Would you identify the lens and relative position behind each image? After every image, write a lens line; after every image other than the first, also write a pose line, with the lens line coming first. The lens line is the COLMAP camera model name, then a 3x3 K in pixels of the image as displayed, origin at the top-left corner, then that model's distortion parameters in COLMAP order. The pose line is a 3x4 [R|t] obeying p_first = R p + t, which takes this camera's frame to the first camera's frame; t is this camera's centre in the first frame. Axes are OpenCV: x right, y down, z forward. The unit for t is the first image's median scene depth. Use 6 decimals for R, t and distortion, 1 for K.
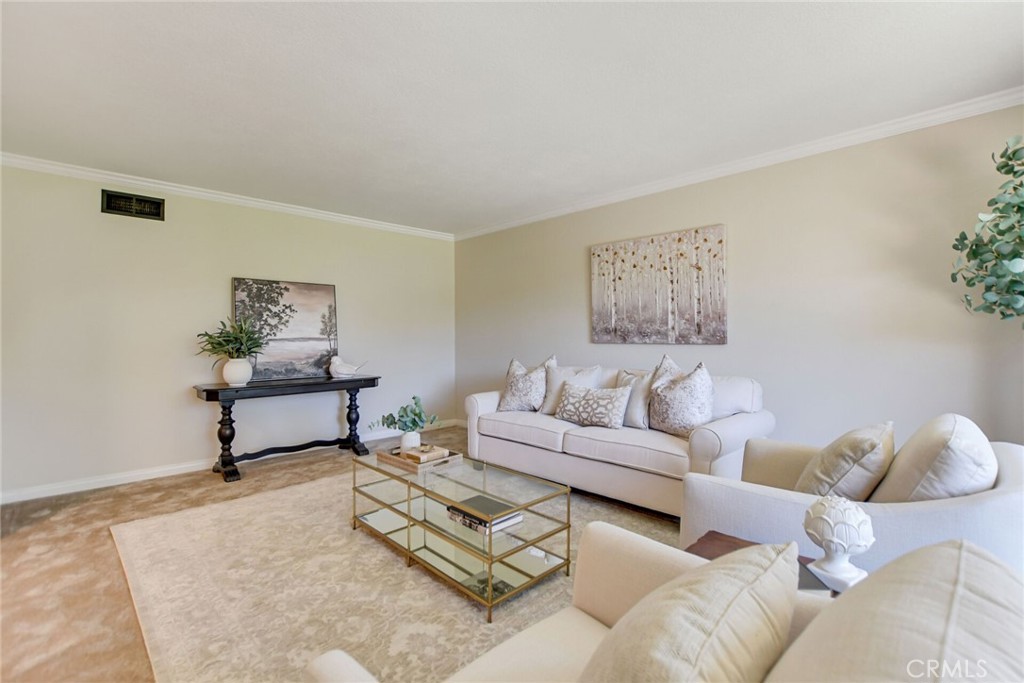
lens RADIAL K [[454.8, 0, 505.4], [0, 454.8, 340.7], [0, 0, 1]] dist [-0.026179, 0.005052]
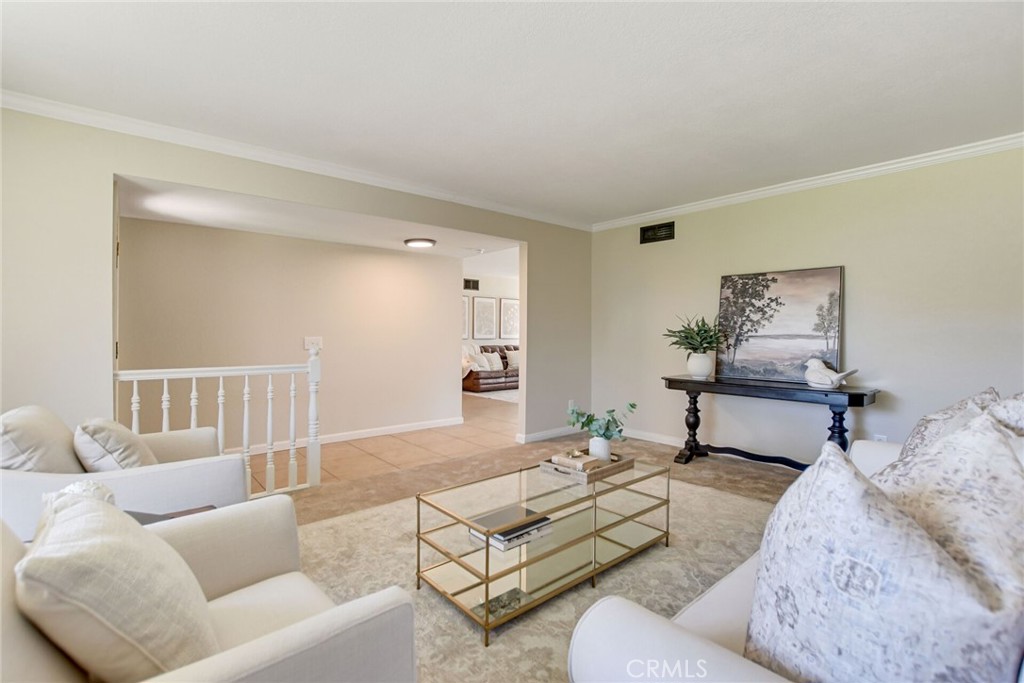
lens RADIAL K [[454.8, 0, 502.9], [0, 454.8, 334.3], [0, 0, 1]] dist [-0.026179, 0.005052]
pose [[-0.057274, 0.002423, -0.998356, 0.460242], [-0.021818, 0.999755, 0.003678, 0.001525], [0.998120, 0.021992, -0.057207, 0.546530]]
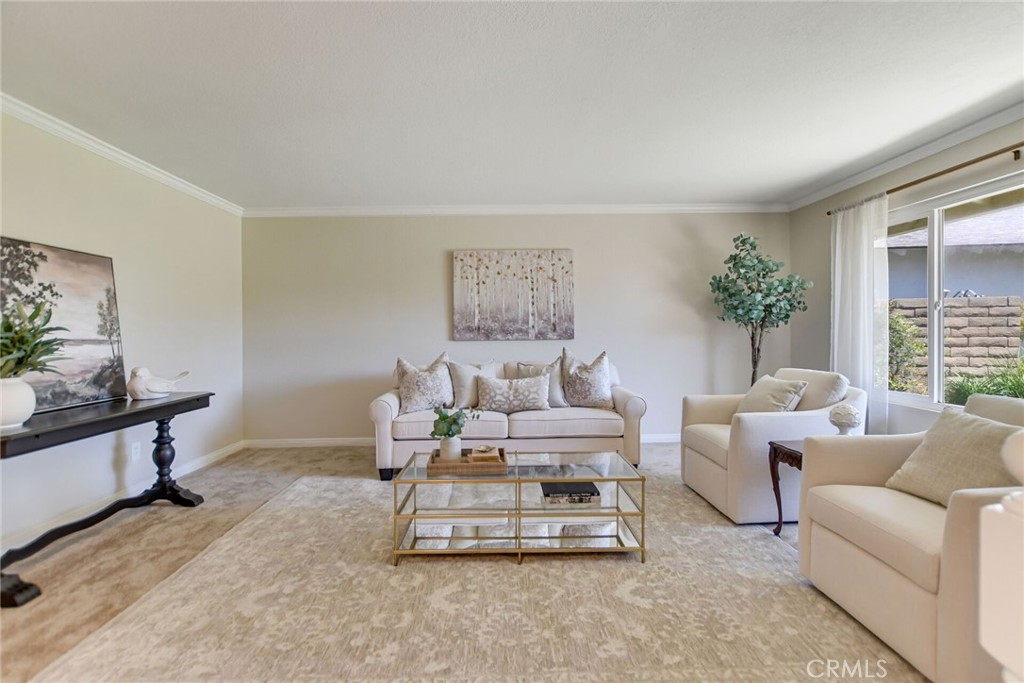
lens RADIAL K [[454.8, 0, 499.8], [0, 454.8, 341.1], [0, 0, 1]] dist [-0.026179, 0.005052]
pose [[0.692152, -0.016270, 0.721568, -0.518084], [0.016515, 0.999841, 0.006703, 0.000950], [-0.721563, 0.007278, 0.692311, 0.183739]]
